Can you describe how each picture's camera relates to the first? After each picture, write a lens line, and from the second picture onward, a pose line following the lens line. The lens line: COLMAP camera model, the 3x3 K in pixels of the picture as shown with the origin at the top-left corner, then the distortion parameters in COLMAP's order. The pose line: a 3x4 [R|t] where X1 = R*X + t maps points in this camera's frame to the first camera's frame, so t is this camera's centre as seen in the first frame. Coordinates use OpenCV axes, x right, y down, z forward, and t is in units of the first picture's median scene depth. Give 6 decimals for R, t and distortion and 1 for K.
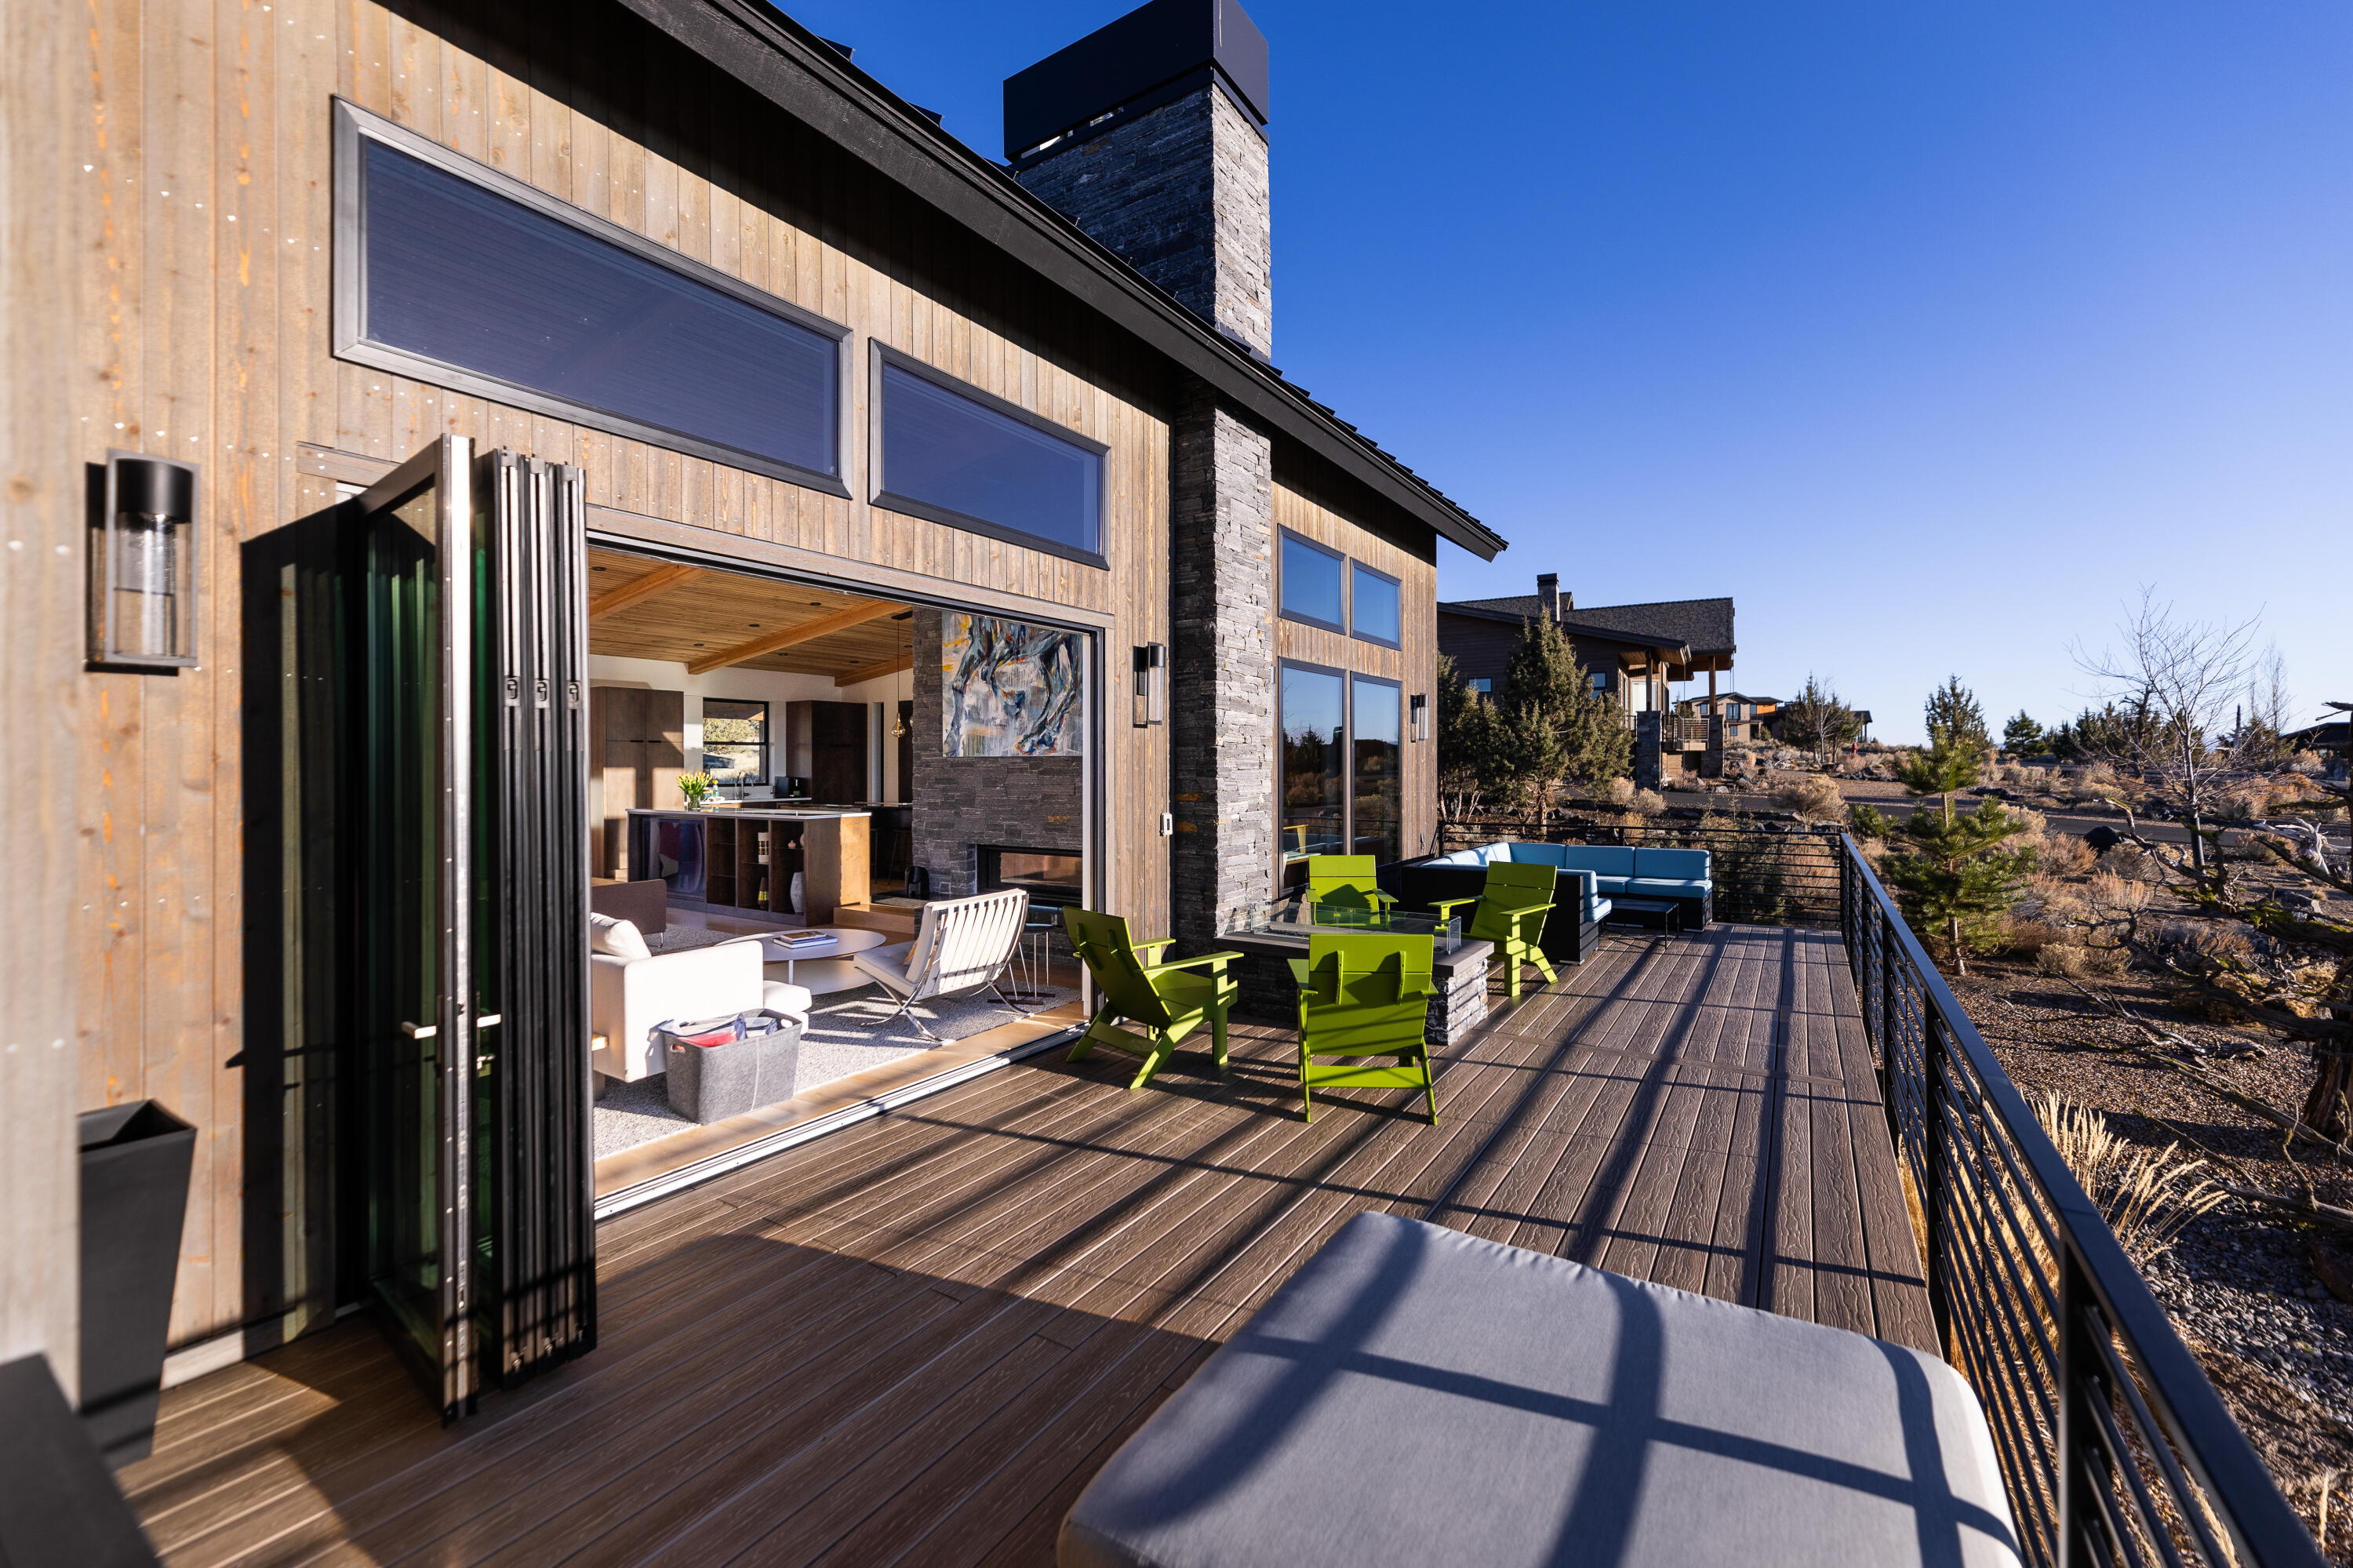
lens RADIAL K [[960.3, 0, 1170.1], [0, 960.3, 788.9], [0, 0, 1]] dist [0.000021, 0.000011]
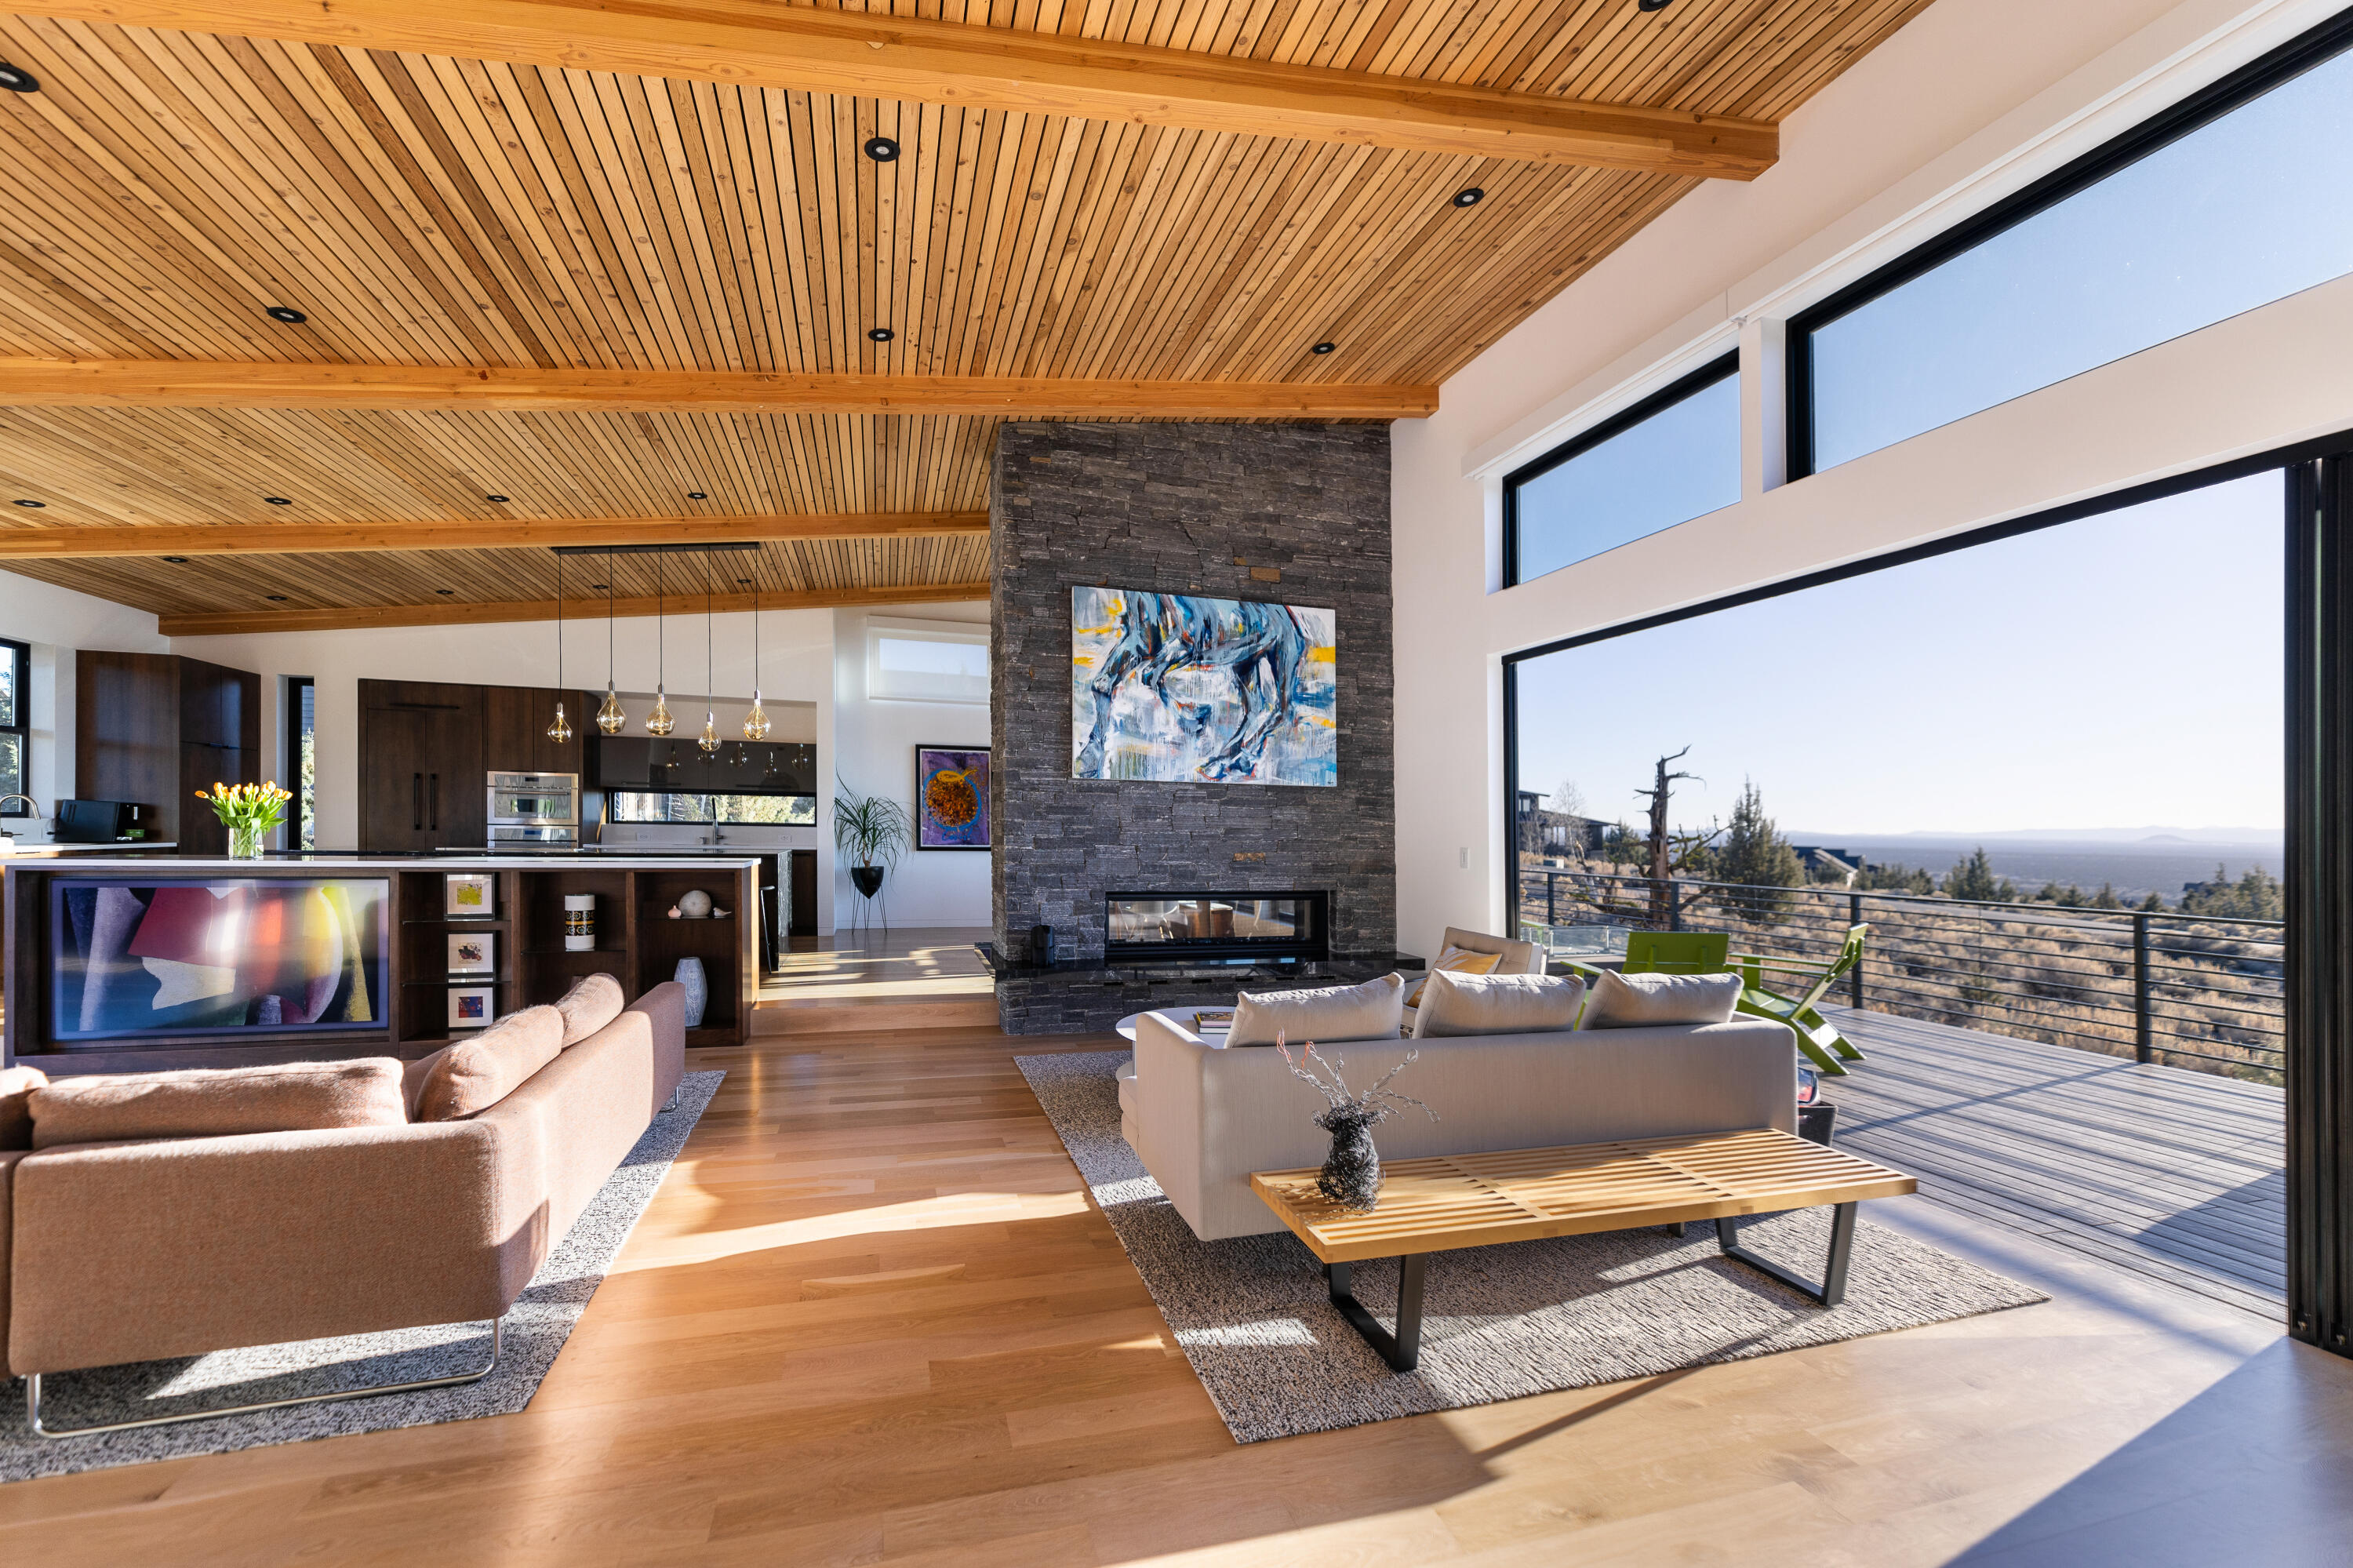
lens RADIAL K [[972.6, 0, 1166.0], [0, 972.6, 838.3], [0, 0, 1]] dist [0.000504, -0.000173]
pose [[0.646466, 0.007147, 0.762910, -0.805173], [-0.000320, 0.999959, -0.009096, 0.021883], [-0.762943, 0.005637, 0.646441, 0.469247]]
